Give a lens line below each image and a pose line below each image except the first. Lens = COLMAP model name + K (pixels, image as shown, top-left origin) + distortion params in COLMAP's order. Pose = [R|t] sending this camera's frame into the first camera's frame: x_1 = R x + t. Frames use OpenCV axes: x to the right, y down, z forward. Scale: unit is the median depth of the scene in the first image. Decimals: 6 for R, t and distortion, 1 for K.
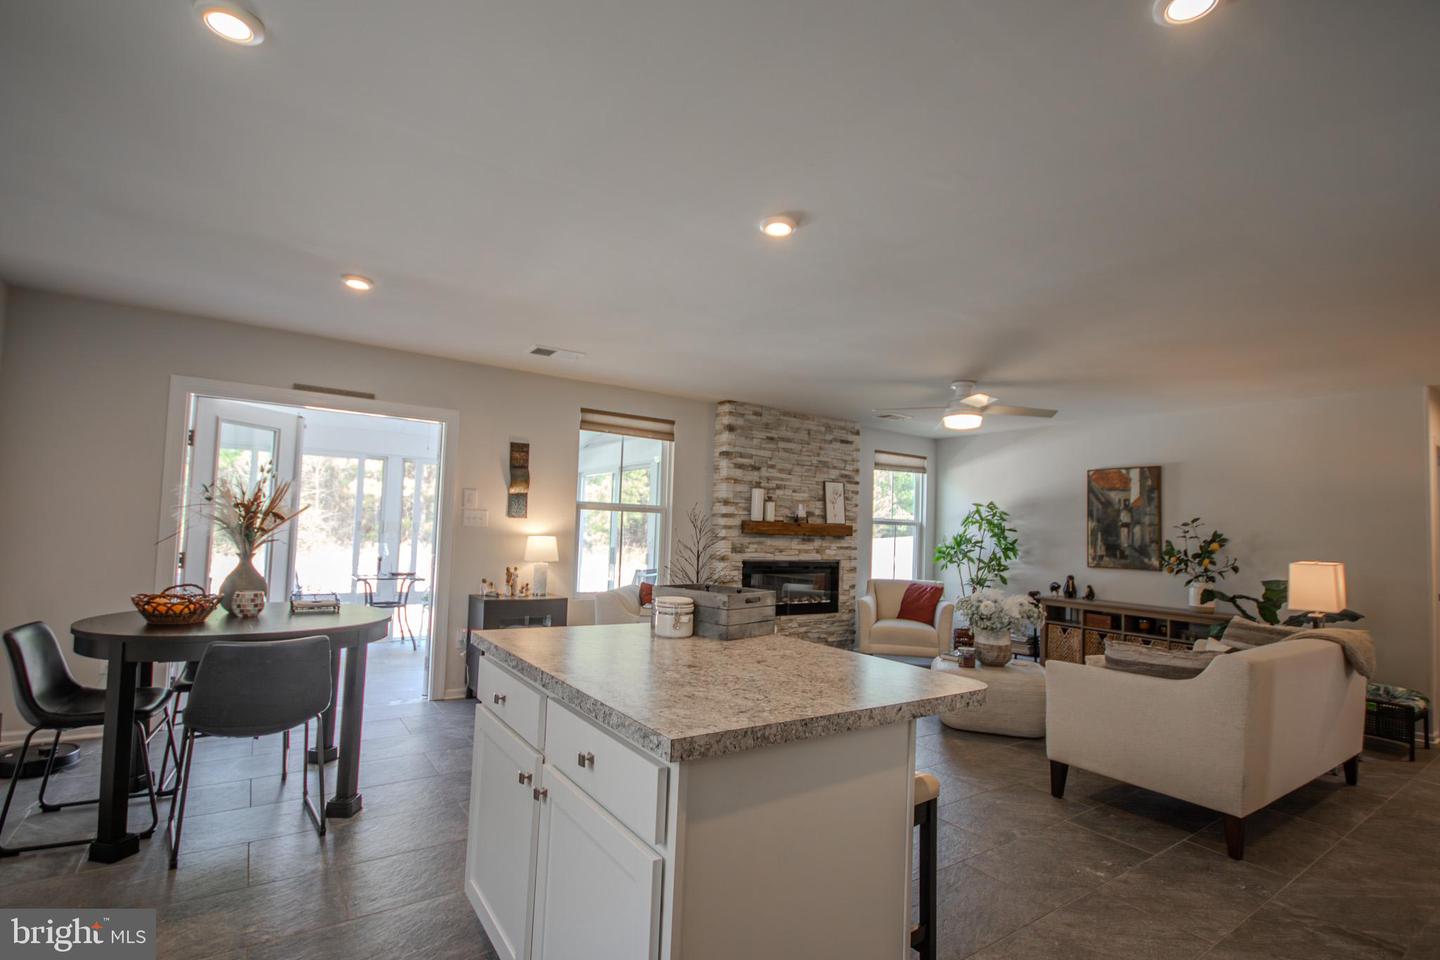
lens RADIAL K [[671.8, 0, 716.5], [0, 671.8, 508.2], [0, 0, 1]] dist [-0.002548, 0.000246]
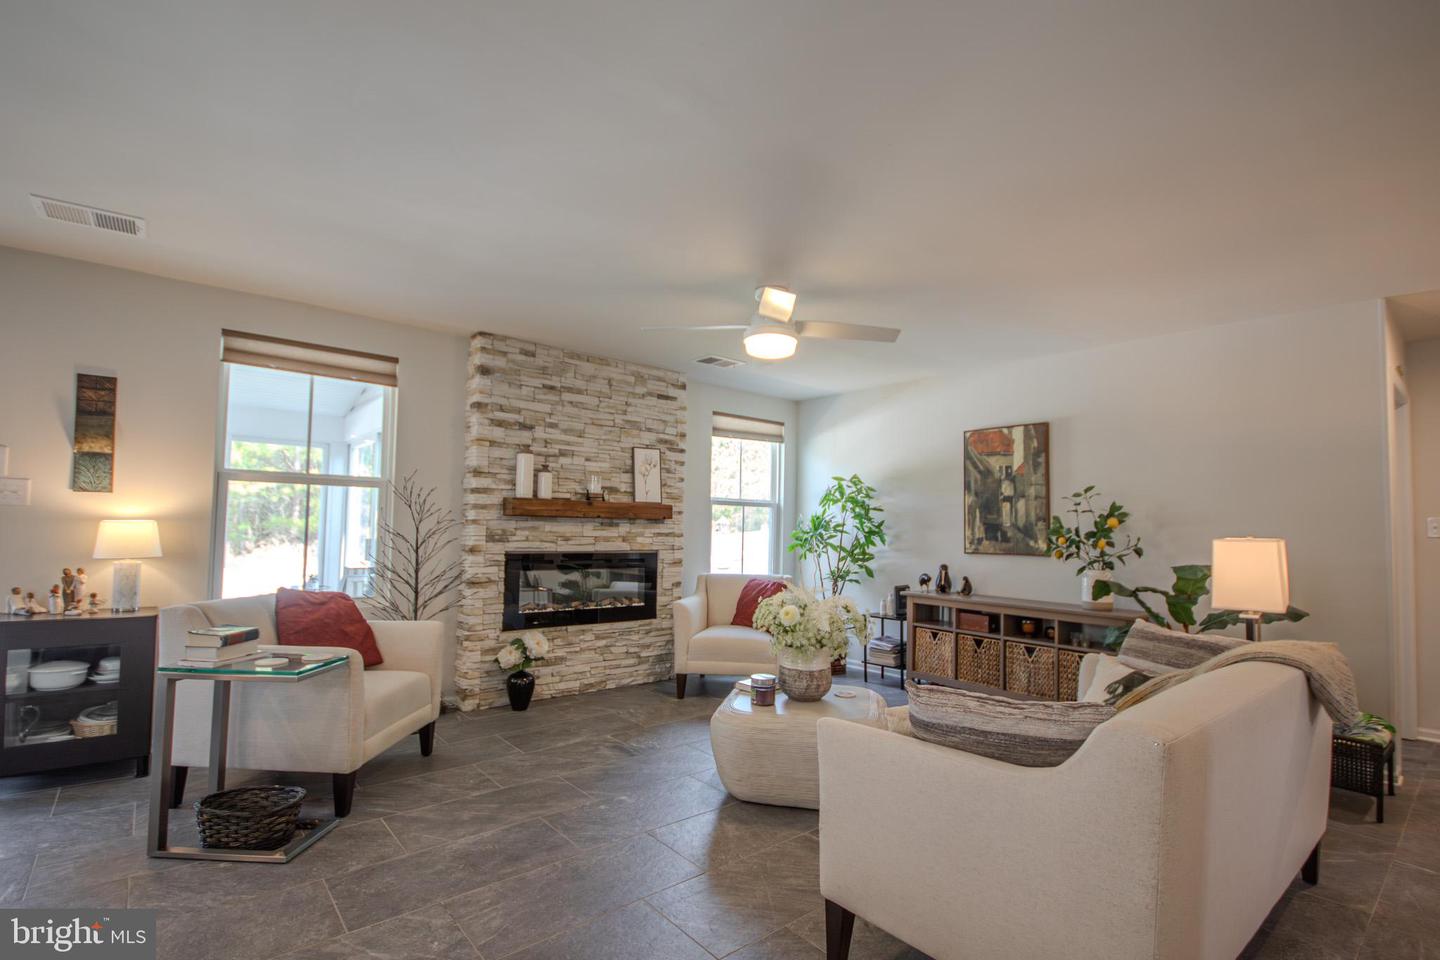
lens RADIAL K [[671.8, 0, 716.5], [0, 671.8, 508.2], [0, 0, 1]] dist [-0.002548, 0.000246]
pose [[0.995380, -0.011726, 0.095296, 0.196876], [0.011140, 0.999916, 0.006678, 0.027134], [-0.095366, -0.005585, 0.995427, 0.252019]]
